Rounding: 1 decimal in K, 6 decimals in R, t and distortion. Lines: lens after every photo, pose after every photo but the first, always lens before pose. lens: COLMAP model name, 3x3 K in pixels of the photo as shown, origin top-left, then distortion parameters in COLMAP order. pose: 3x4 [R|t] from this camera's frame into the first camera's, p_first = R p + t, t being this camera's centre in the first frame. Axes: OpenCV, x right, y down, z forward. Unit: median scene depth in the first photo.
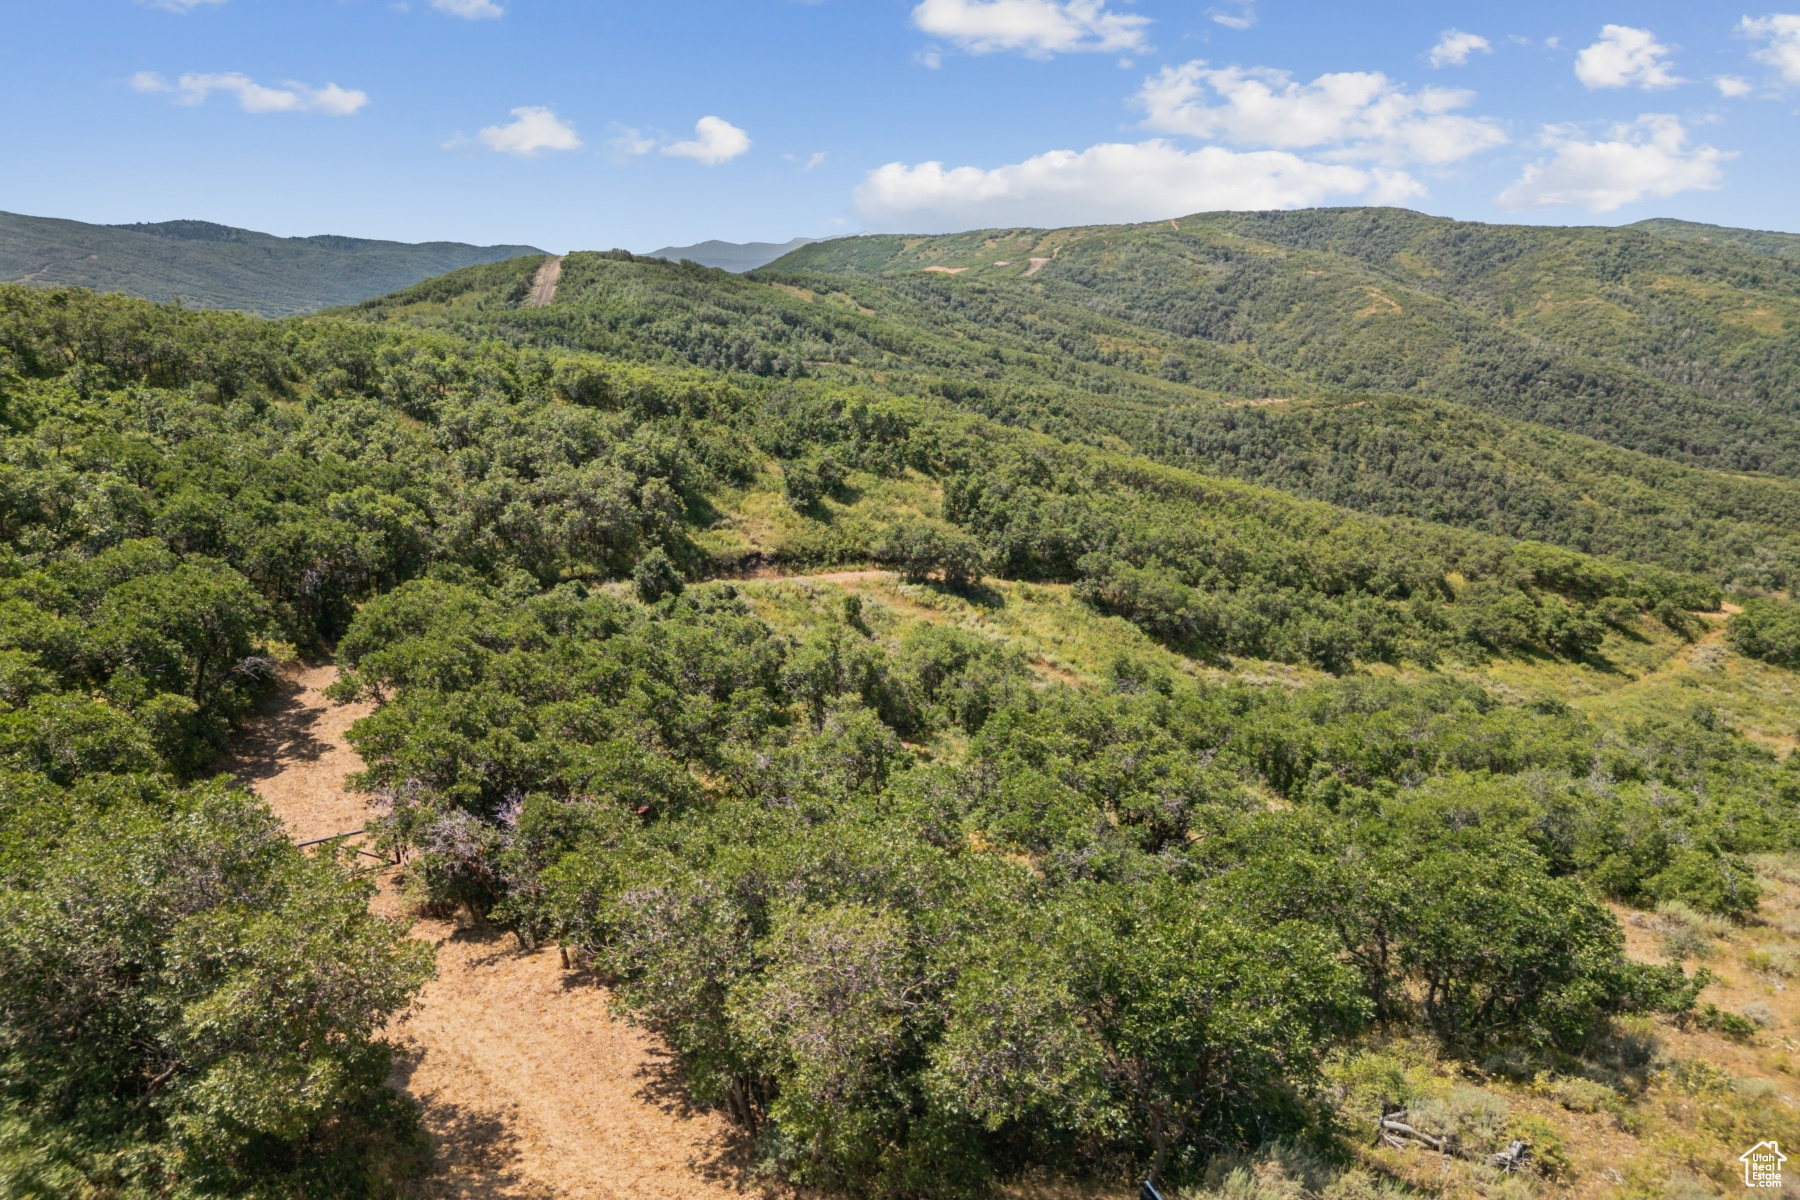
lens RADIAL K [[1265.5, 0, 904.3], [0, 1265.5, 670.4], [0, 0, 1]] dist [0.076090, -0.066058]
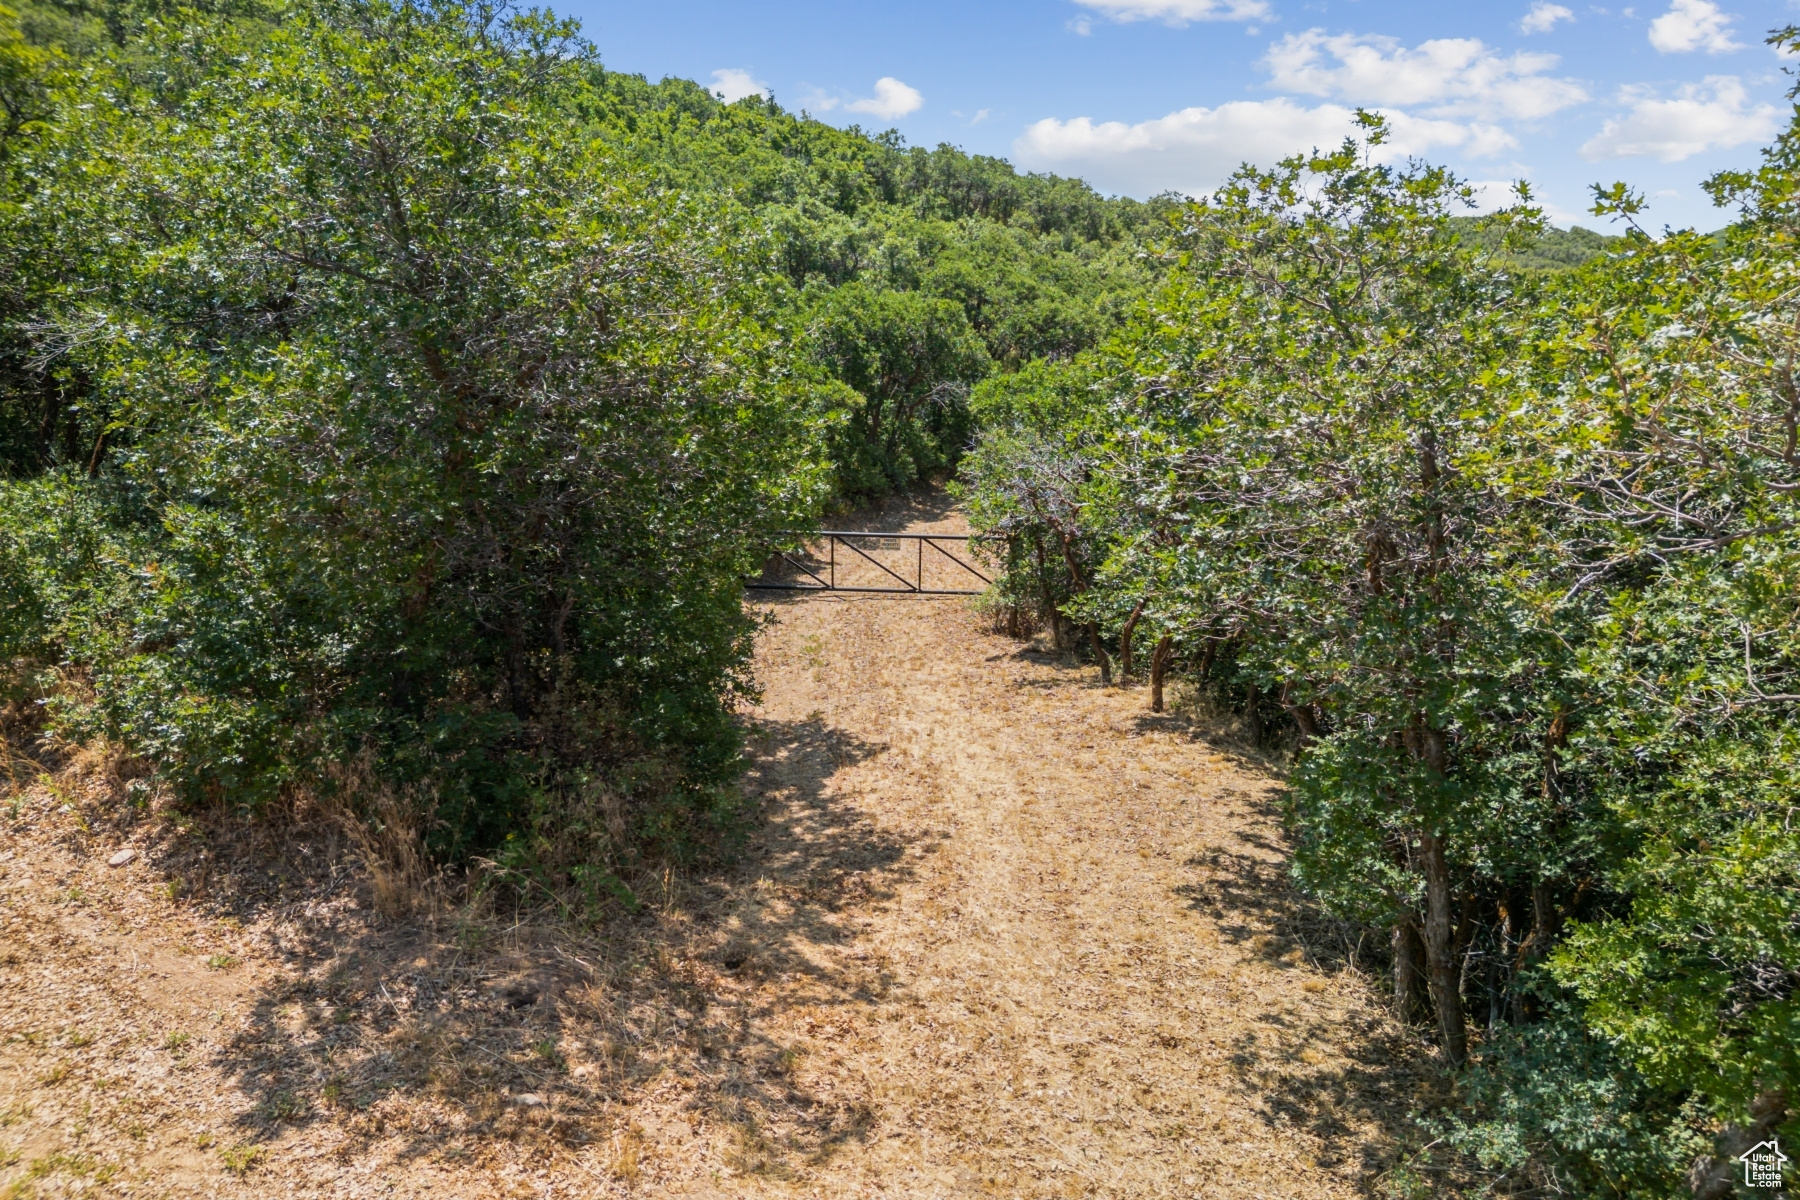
lens RADIAL K [[1265.5, 0, 904.3], [0, 1265.5, 670.4], [0, 0, 1]] dist [0.076090, -0.066058]
pose [[0.812527, 0.211964, -0.543021, -0.070251], [-0.209182, 0.975524, 0.067788, 0.255331], [0.544099, 0.058510, 0.836979, 0.601118]]
